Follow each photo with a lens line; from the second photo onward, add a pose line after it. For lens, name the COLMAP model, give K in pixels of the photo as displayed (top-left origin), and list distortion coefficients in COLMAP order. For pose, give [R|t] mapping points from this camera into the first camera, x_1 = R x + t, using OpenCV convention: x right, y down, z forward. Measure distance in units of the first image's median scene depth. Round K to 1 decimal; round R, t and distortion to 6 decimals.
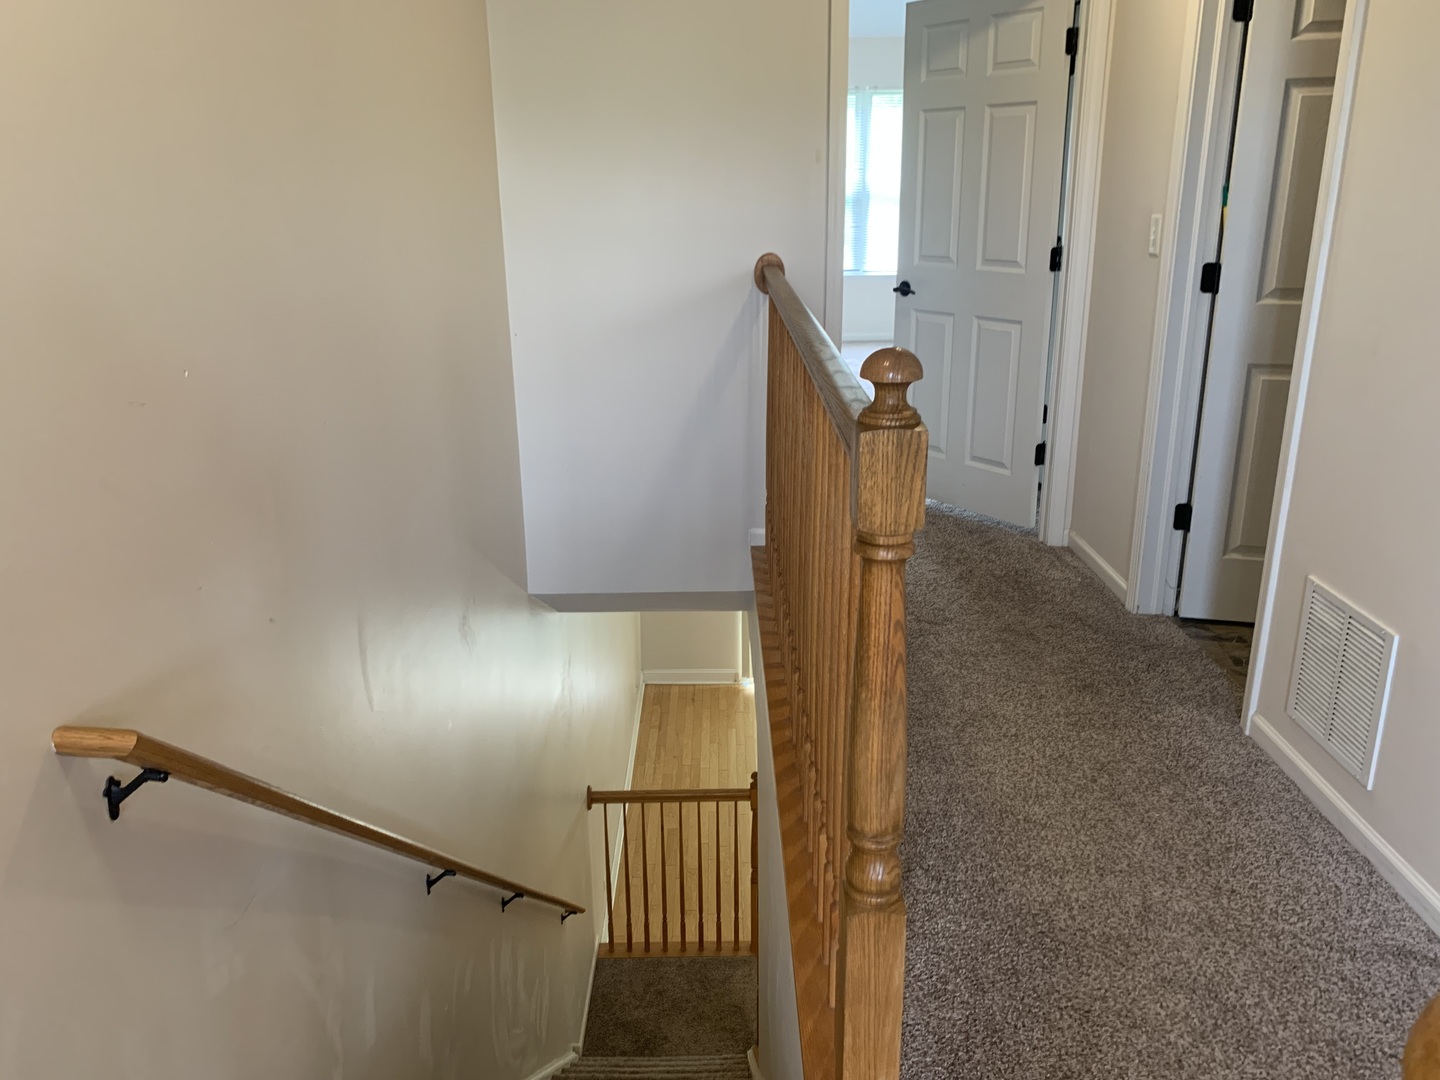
lens RADIAL K [[1108.7, 0, 713.8], [0, 1108.7, 519.9], [0, 0, 1]] dist [0.077710, -0.148715]
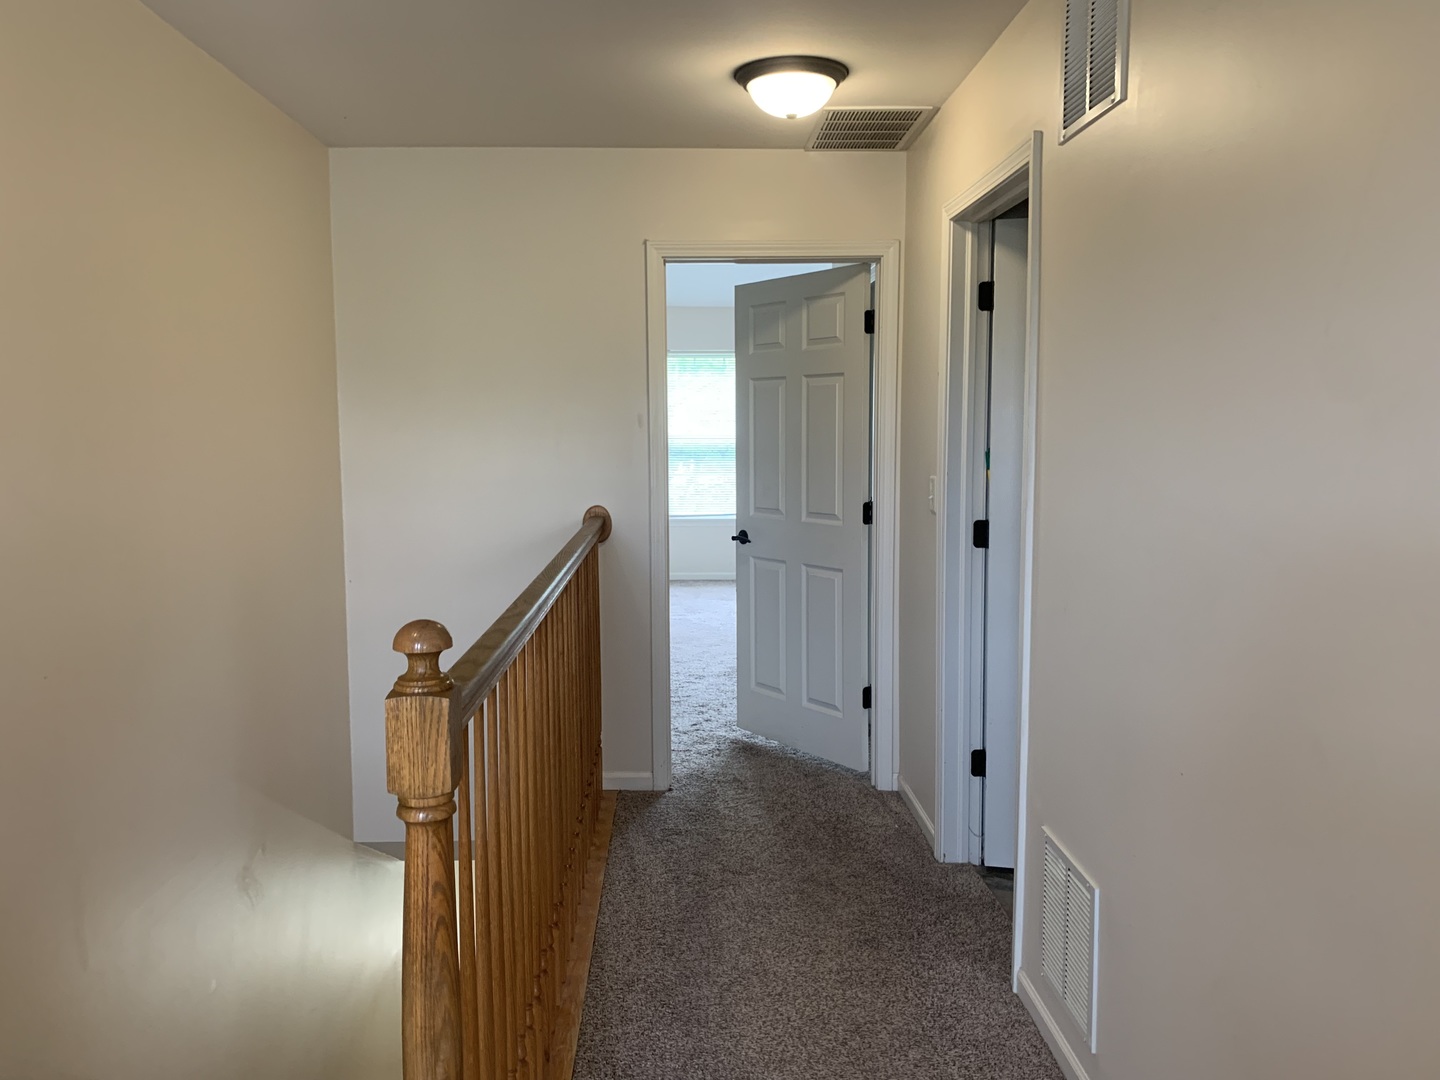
lens RADIAL K [[1108.7, 0, 713.8], [0, 1108.7, 519.9], [0, 0, 1]] dist [0.077710, -0.148715]
pose [[0.999823, 0.004303, 0.018305, 0.165964], [-0.000437, 0.978520, -0.206153, -0.010137], [-0.018798, 0.206108, 0.978349, -0.037811]]
